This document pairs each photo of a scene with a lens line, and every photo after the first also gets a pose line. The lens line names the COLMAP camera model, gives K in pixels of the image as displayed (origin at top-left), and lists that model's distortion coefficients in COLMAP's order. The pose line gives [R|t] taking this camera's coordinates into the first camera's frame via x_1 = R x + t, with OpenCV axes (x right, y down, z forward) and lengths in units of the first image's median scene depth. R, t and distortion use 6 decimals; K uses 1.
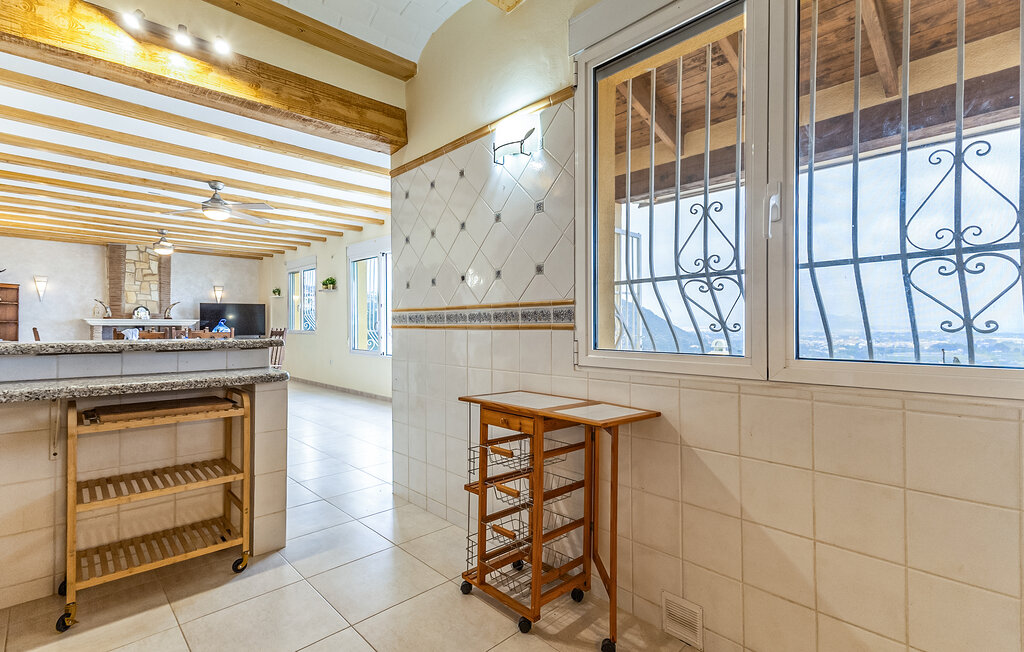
lens RADIAL K [[474.2, 0, 512.0], [0, 474.2, 326.0], [0, 0, 1]] dist [0.011445, -0.000404]
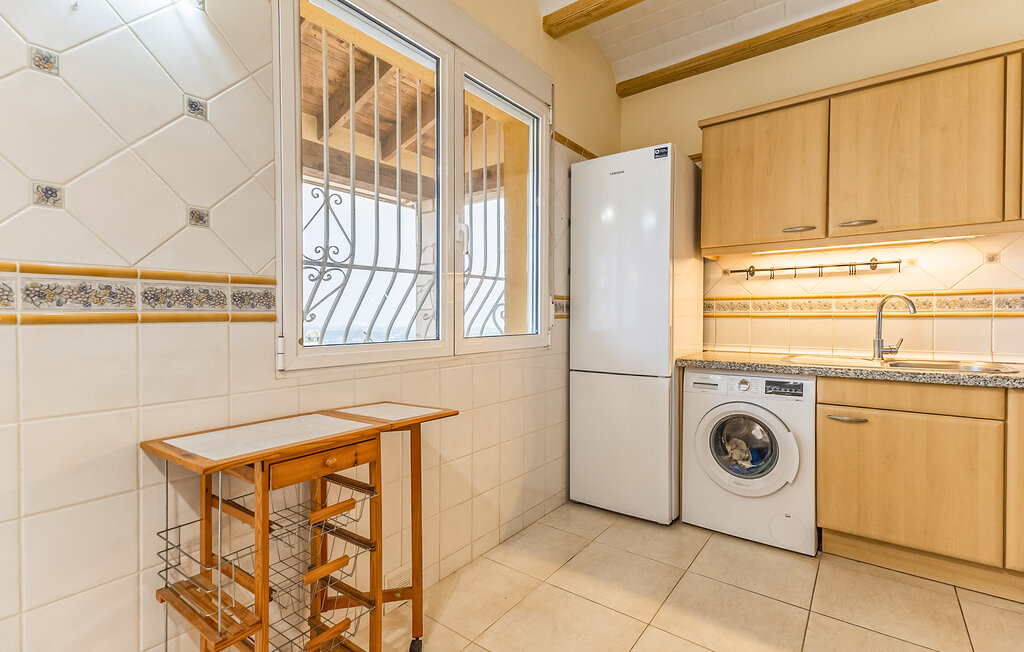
lens RADIAL K [[474.2, 0, 512.0], [0, 474.2, 326.0], [0, 0, 1]] dist [0.011445, -0.000404]
pose [[-0.163569, -0.018625, 0.986356, -1.503446], [-0.000162, 0.999822, 0.018853, 0.003182], [-0.986532, 0.002924, -0.163543, 1.872986]]
